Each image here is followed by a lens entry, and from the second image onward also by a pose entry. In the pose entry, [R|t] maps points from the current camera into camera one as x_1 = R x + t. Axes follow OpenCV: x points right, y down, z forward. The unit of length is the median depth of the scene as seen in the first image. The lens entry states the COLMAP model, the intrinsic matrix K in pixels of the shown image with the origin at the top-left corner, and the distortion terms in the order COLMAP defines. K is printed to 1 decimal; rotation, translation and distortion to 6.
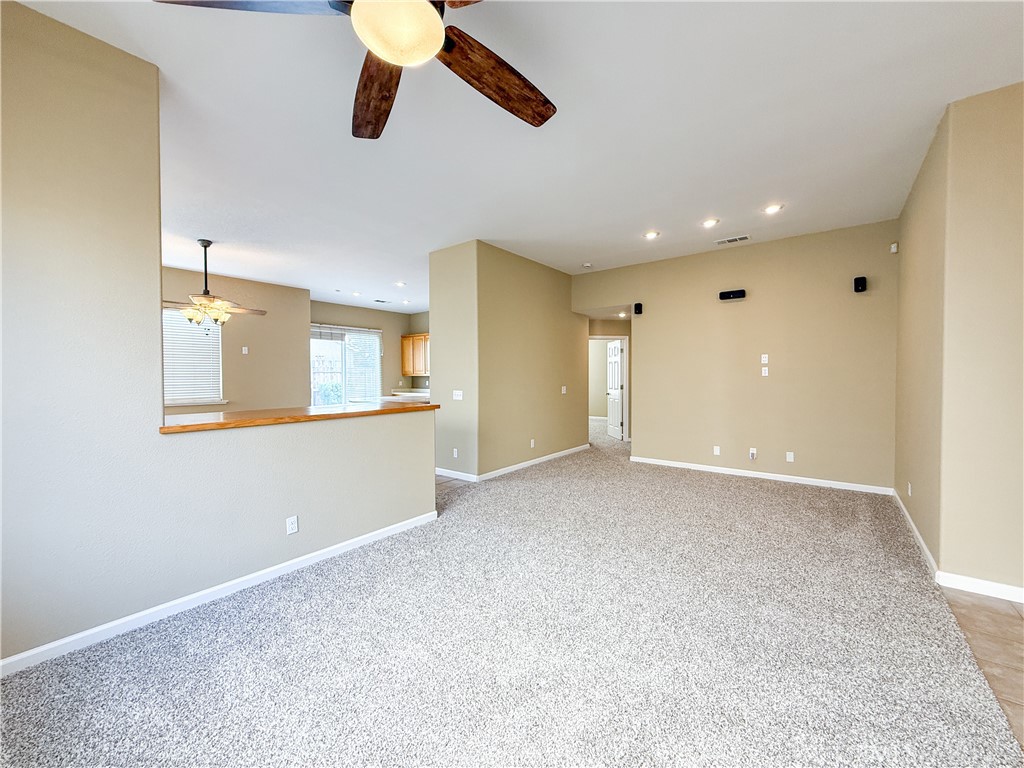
lens RADIAL K [[408.8, 0, 512.1], [0, 408.8, 382.3], [0, 0, 1]] dist [0.002437, 0.000426]
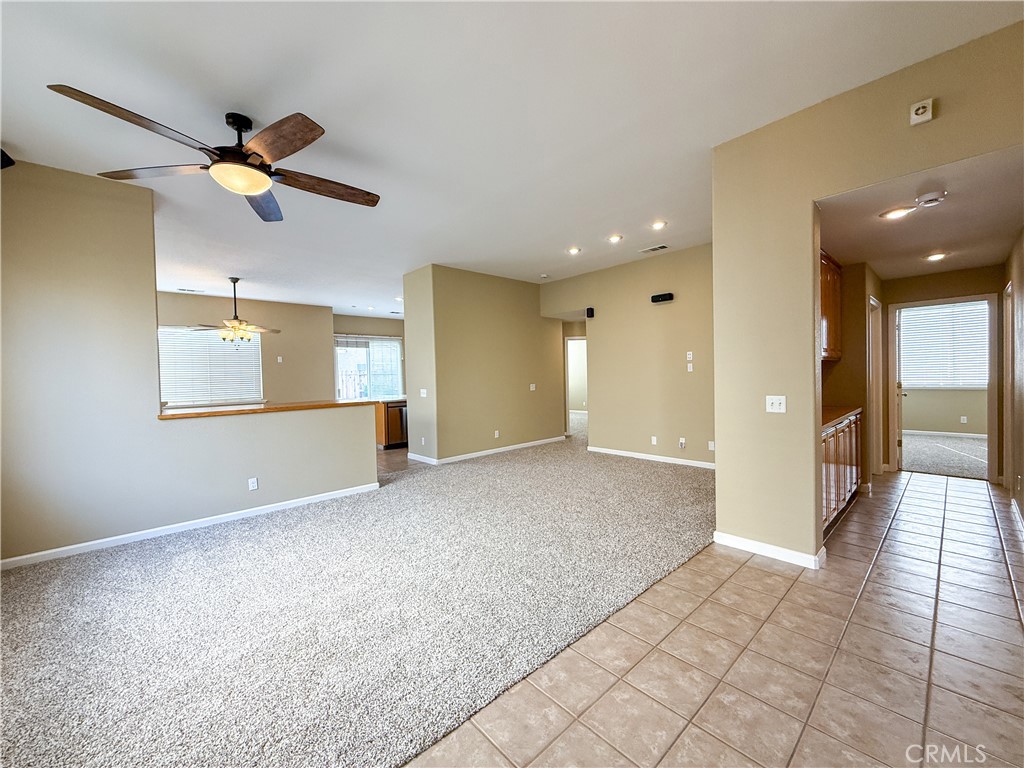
lens RADIAL K [[408.8, 0, 511.2], [0, 408.8, 383.2], [0, 0, 1]] dist [0.002437, 0.000426]
pose [[0.986806, -0.017581, -0.160948, 0.328612], [0.018690, 0.999811, 0.005380, 0.000679], [0.160823, -0.008317, 0.986948, -0.152484]]
